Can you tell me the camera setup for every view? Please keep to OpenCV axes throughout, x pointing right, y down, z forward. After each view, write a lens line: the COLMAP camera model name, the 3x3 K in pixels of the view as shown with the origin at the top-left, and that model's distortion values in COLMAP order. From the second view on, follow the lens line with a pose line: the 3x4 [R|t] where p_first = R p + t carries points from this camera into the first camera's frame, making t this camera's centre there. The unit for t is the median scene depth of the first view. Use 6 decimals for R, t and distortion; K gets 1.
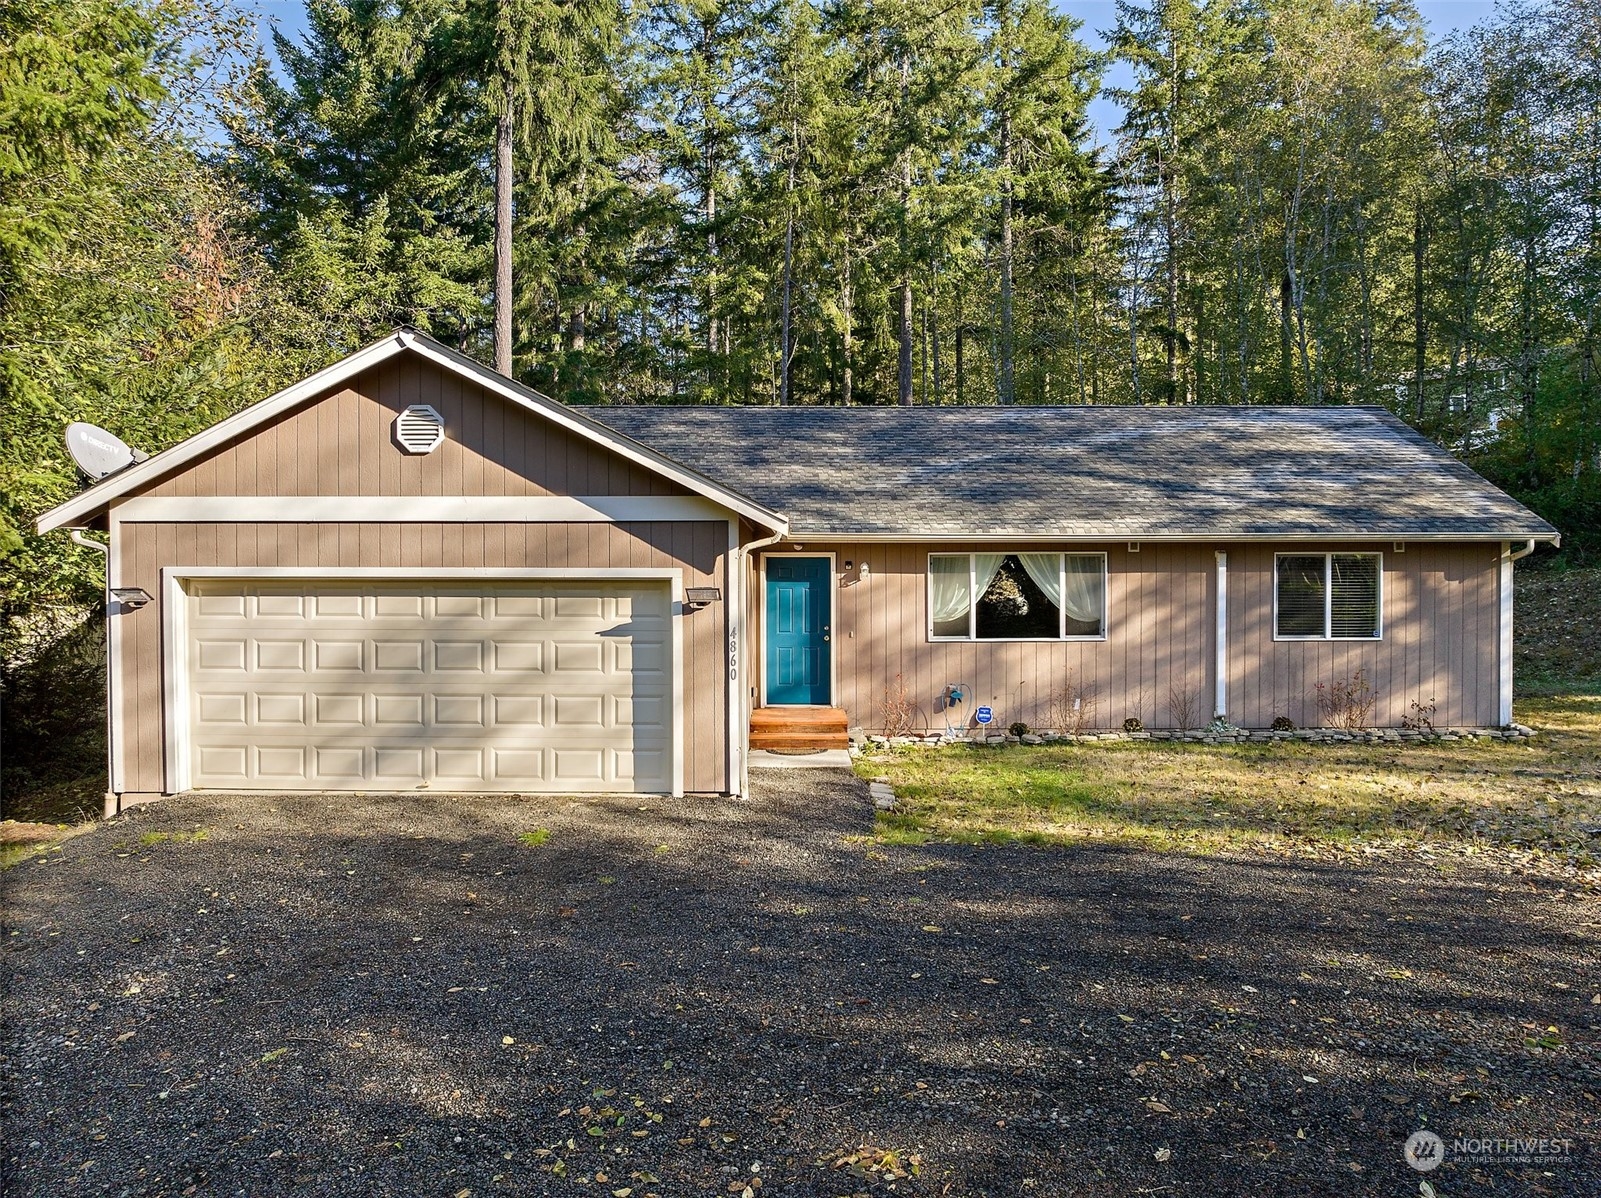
lens RADIAL K [[1093.8, 0, 800.5], [0, 1093.8, 599.0], [0, 0, 1]] dist [-0.043225, 0.006623]
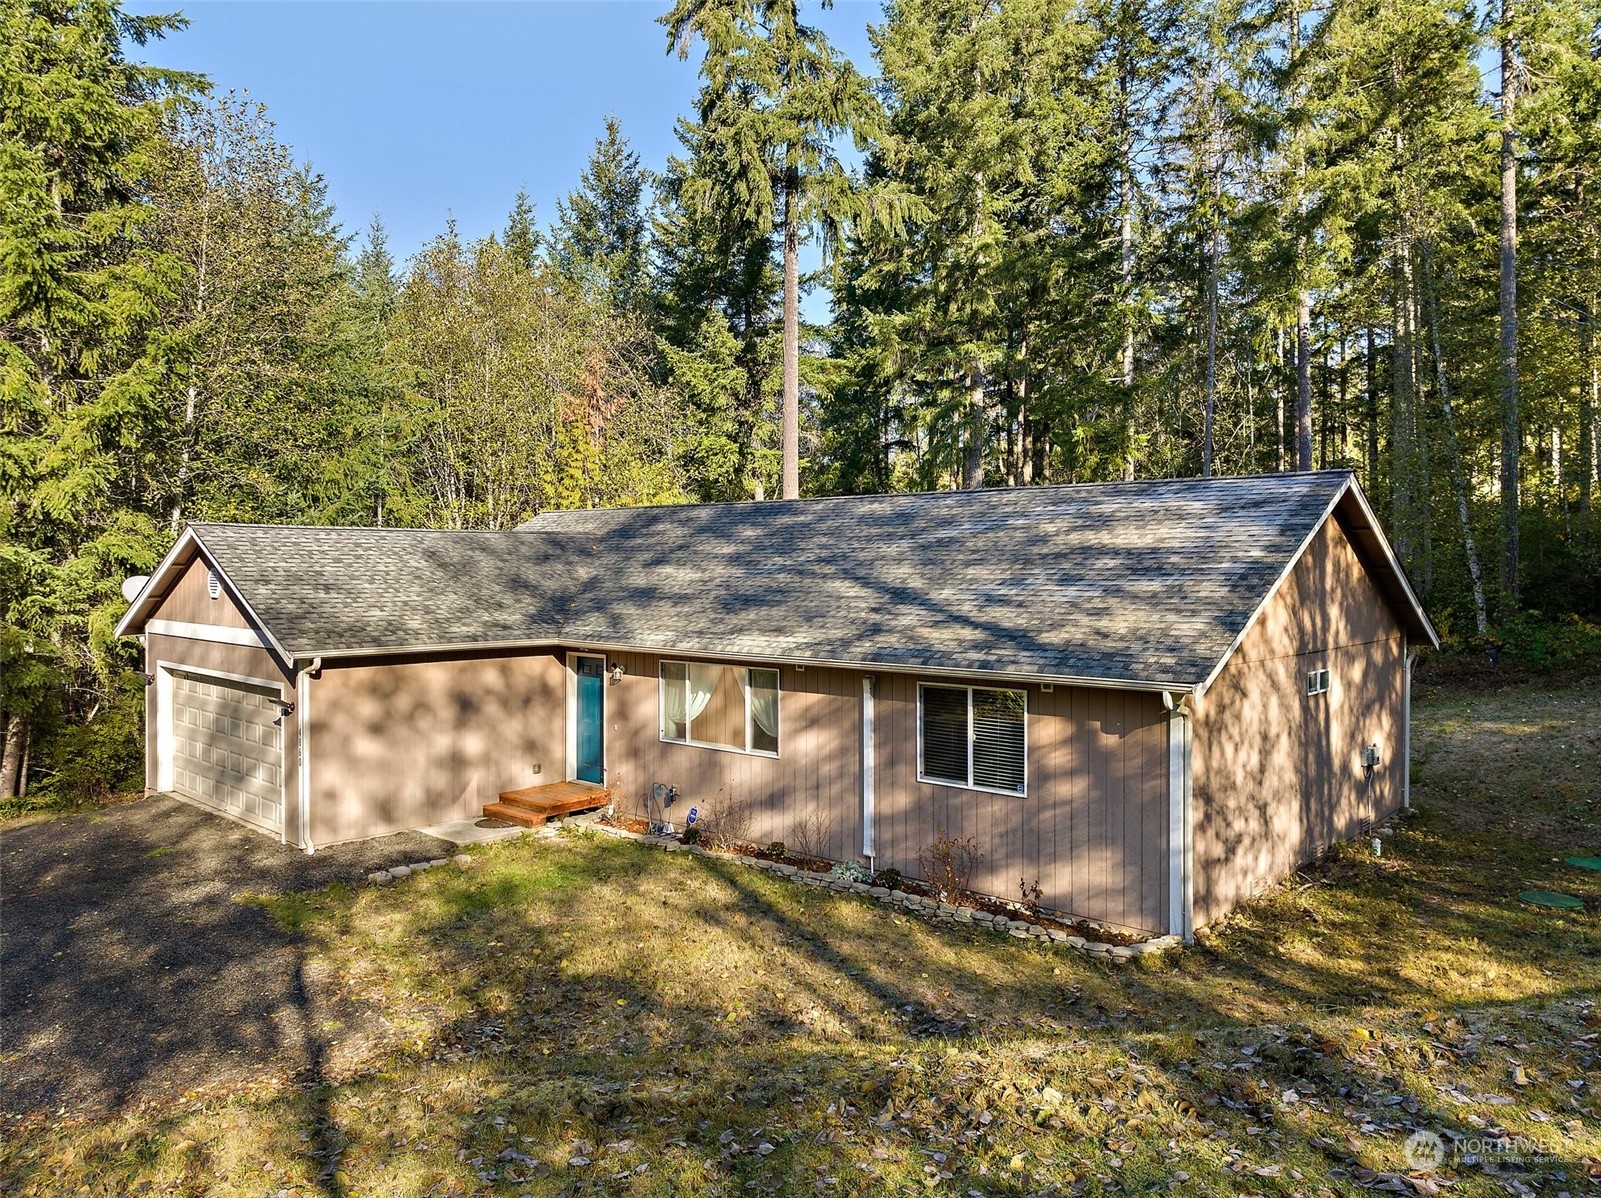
lens RADIAL K [[1093.8, 0, 800.5], [0, 1093.8, 599.0], [0, 0, 1]] dist [-0.043225, 0.006623]
pose [[0.788325, 0.026550, -0.614686, 0.920093], [-0.021245, 0.999647, 0.015931, -0.126342], [0.614892, 0.000500, 0.788611, 0.203914]]
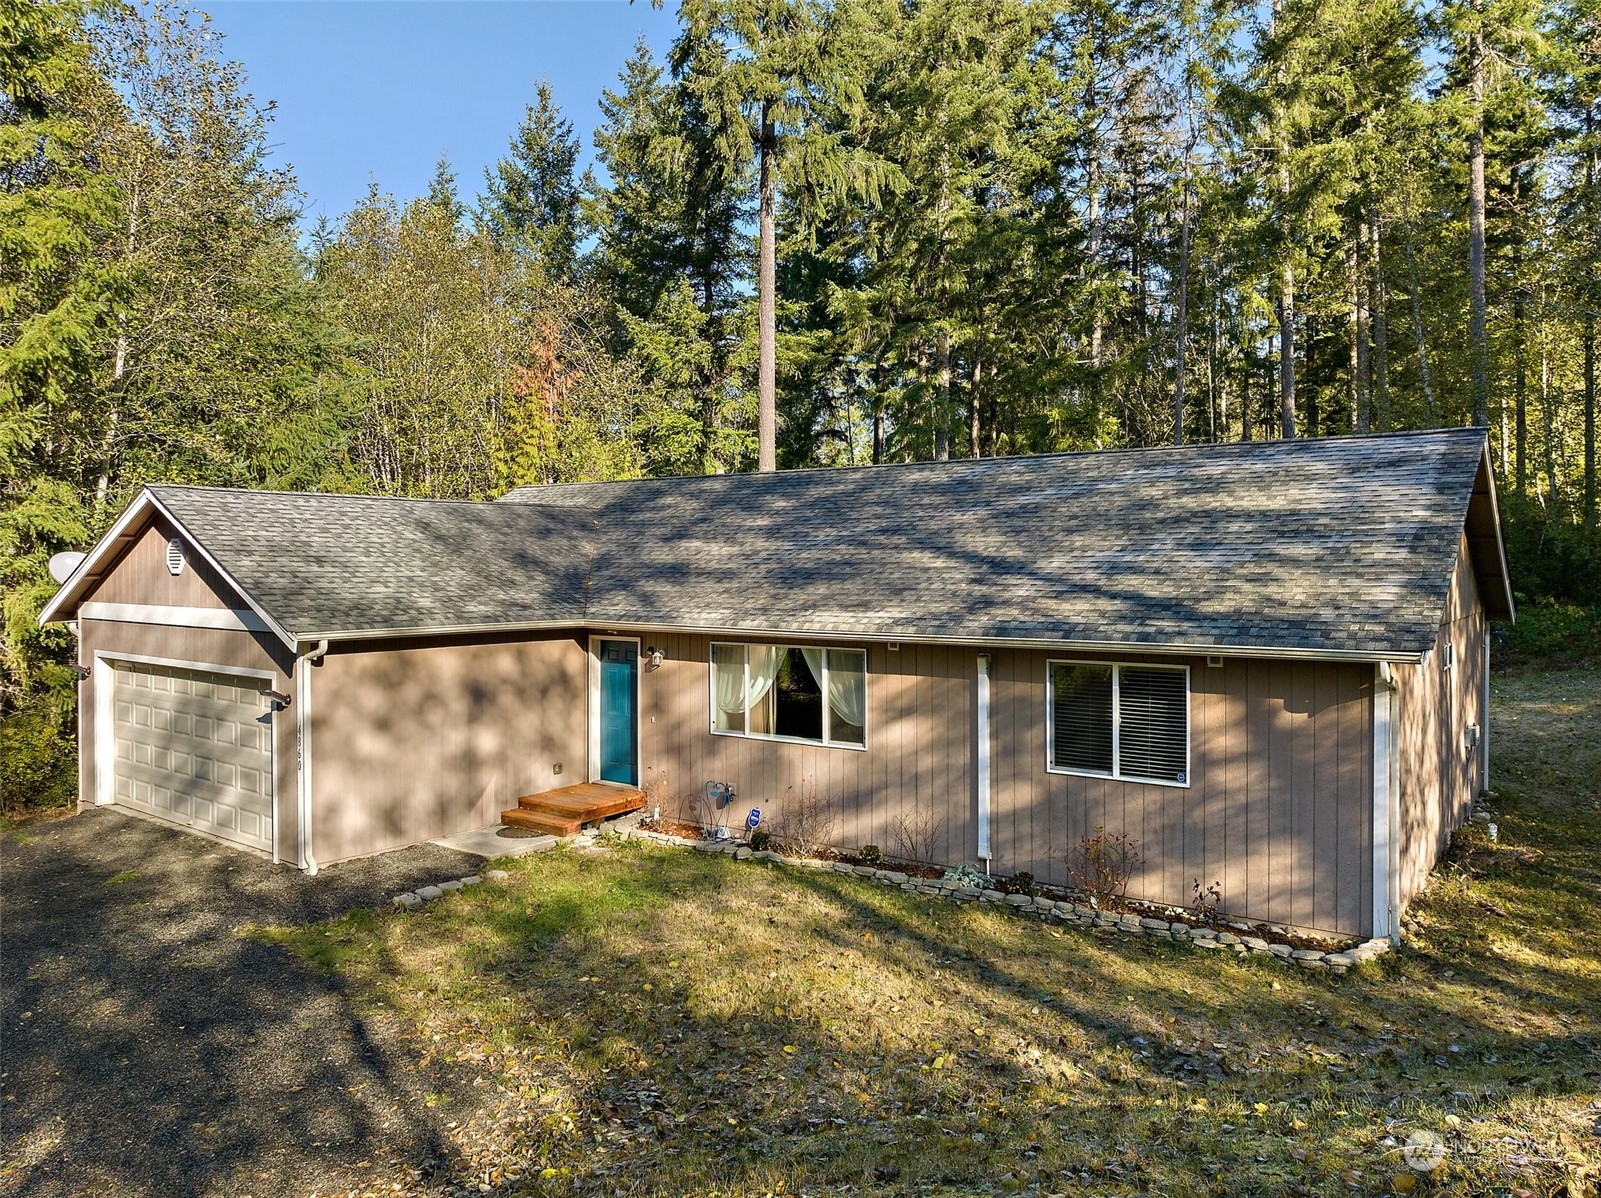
lens RADIAL K [[1093.8, 0, 800.5], [0, 1093.8, 599.0], [0, 0, 1]] dist [-0.043225, 0.006623]
pose [[0.844804, 0.023967, -0.534539, 0.709910], [-0.018203, 0.999705, 0.016054, -0.098433], [0.534767, -0.003833, 0.844991, 0.208381]]
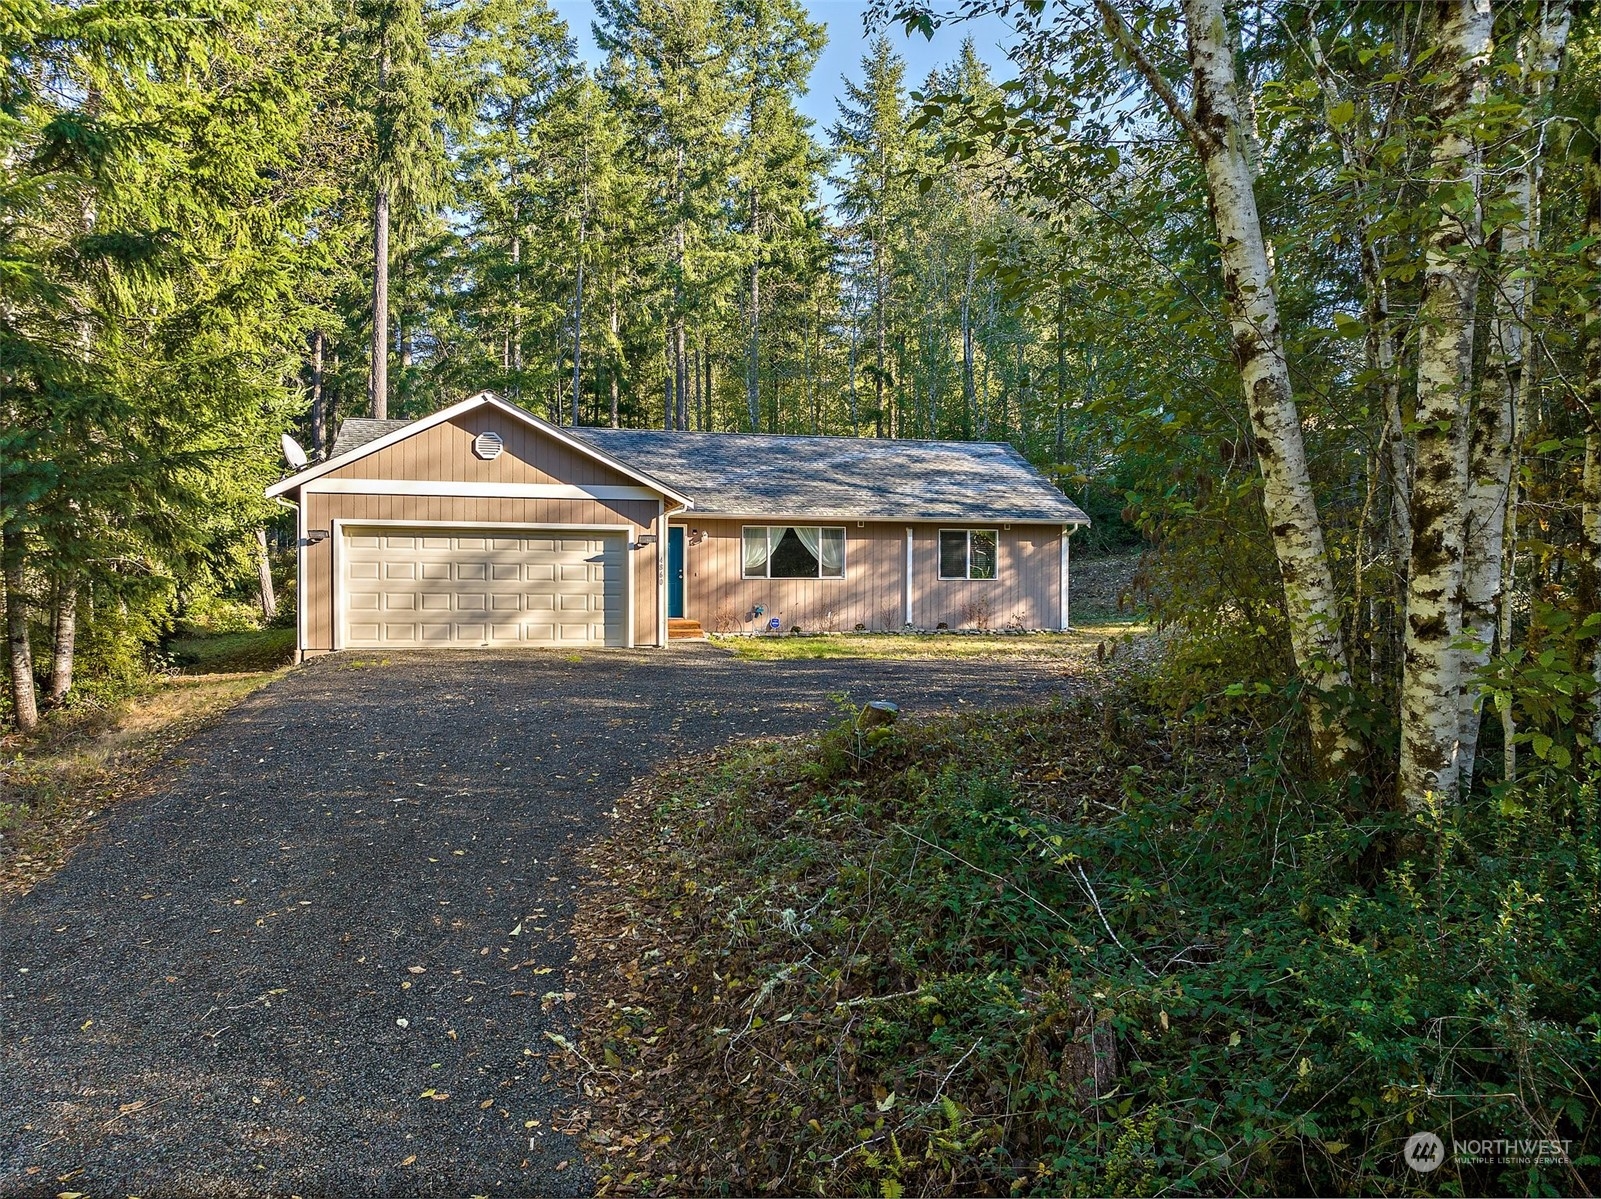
lens RADIAL K [[1093.8, 0, 800.5], [0, 1093.8, 599.5], [0, 0, 1]] dist [-0.043225, 0.006623]
pose [[0.966802, 0.001648, 0.255520, -0.222690], [-0.001022, 0.999996, -0.002579, 0.074682], [-0.255523, 0.002232, 0.966800, -0.633162]]
